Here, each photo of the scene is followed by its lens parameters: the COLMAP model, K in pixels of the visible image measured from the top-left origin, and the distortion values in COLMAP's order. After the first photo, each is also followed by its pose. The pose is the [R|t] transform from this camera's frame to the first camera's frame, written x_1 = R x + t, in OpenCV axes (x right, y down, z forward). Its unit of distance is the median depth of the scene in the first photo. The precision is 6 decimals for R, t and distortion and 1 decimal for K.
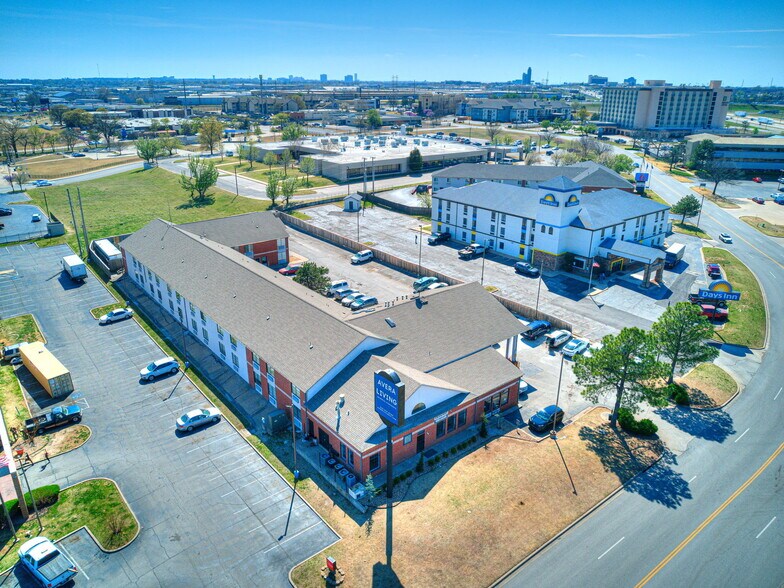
lens RADIAL K [[562.0, 0, 394.7], [0, 562.0, 291.6], [0, 0, 1]] dist [-0.069367, 0.054578]
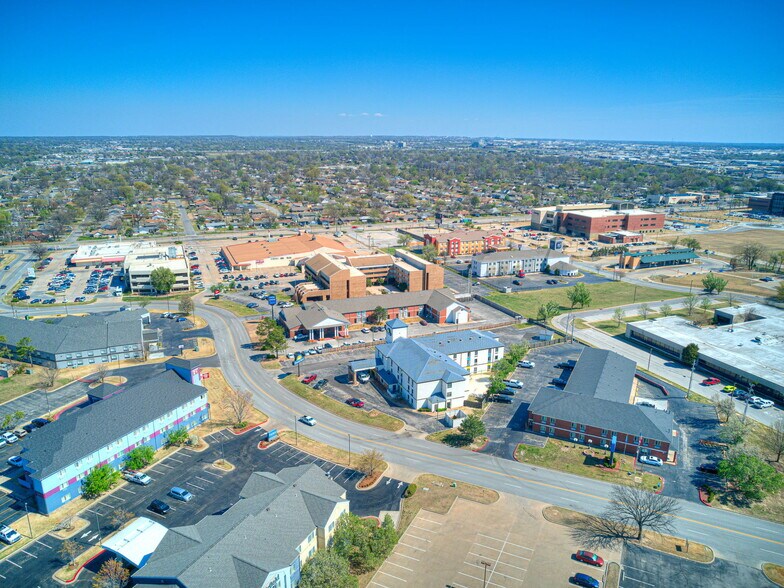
lens RADIAL K [[562.0, 0, 393.1], [0, 562.0, 292.6], [0, 0, 1]] dist [-0.069367, 0.054578]
pose [[-0.288191, 0.251257, -0.924022, 1.730725], [-0.347031, 0.871959, 0.345335, -0.797933], [0.892477, 0.420186, -0.164097, 1.101749]]
